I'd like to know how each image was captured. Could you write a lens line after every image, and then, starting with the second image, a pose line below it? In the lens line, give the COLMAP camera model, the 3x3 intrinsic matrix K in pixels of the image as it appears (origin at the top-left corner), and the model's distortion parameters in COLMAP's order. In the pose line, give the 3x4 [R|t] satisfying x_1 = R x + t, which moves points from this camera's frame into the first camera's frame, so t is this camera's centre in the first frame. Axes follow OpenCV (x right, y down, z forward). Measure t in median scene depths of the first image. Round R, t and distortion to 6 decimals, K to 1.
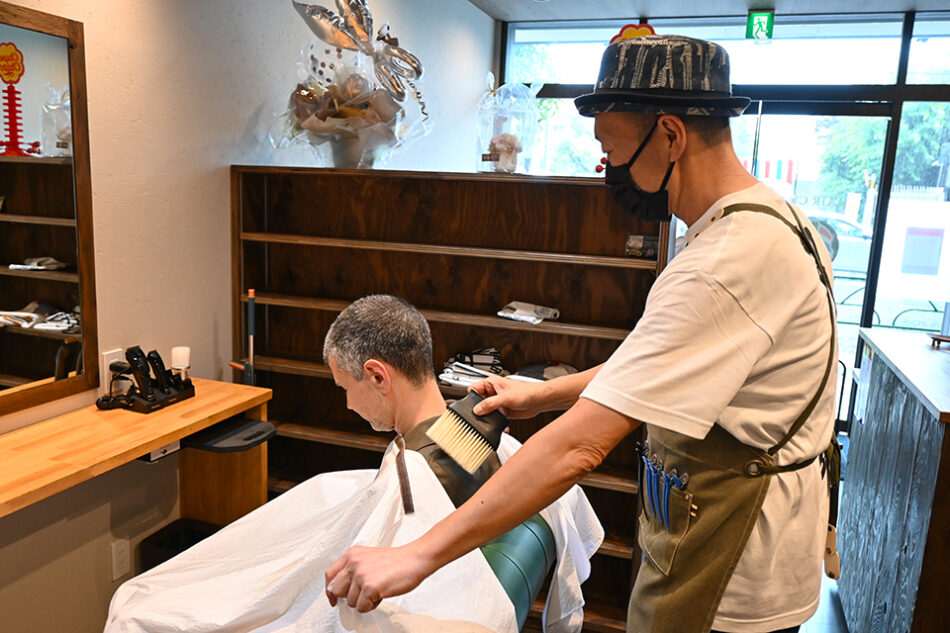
lens RADIAL K [[743.0, 0, 475.0], [0, 743.0, 316.5], [0, 0, 1]] dist [-0.004966, 0.003236]
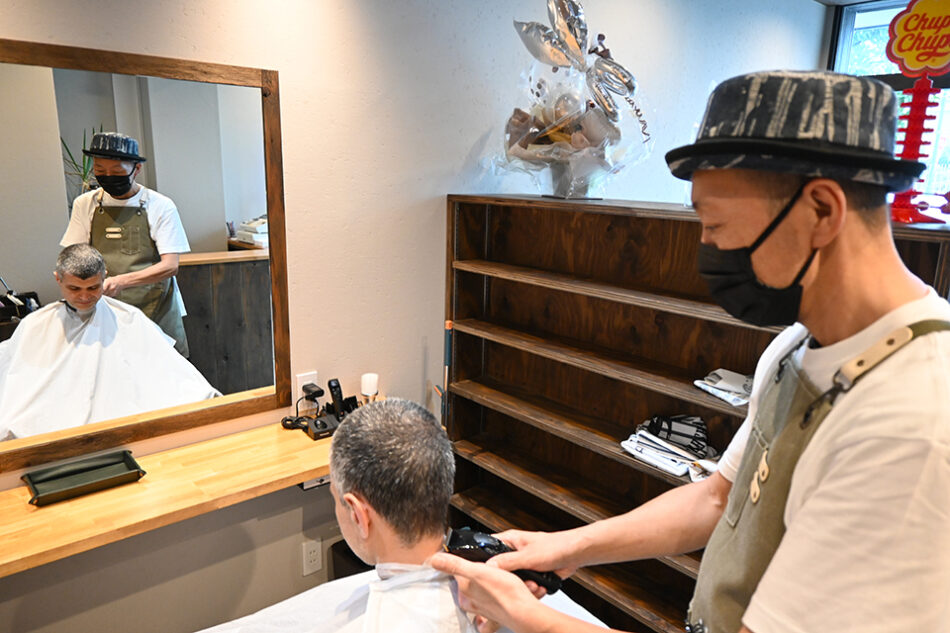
lens RADIAL K [[647.7, 0, 475.0], [0, 647.7, 316.5], [0, 0, 1]] dist [-0.002755, 0.000570]
pose [[0.864525, 0.093486, -0.493819, 0.158332], [-0.075656, 0.995559, 0.056021, -0.092764], [0.496863, -0.011071, 0.867758, 0.257896]]
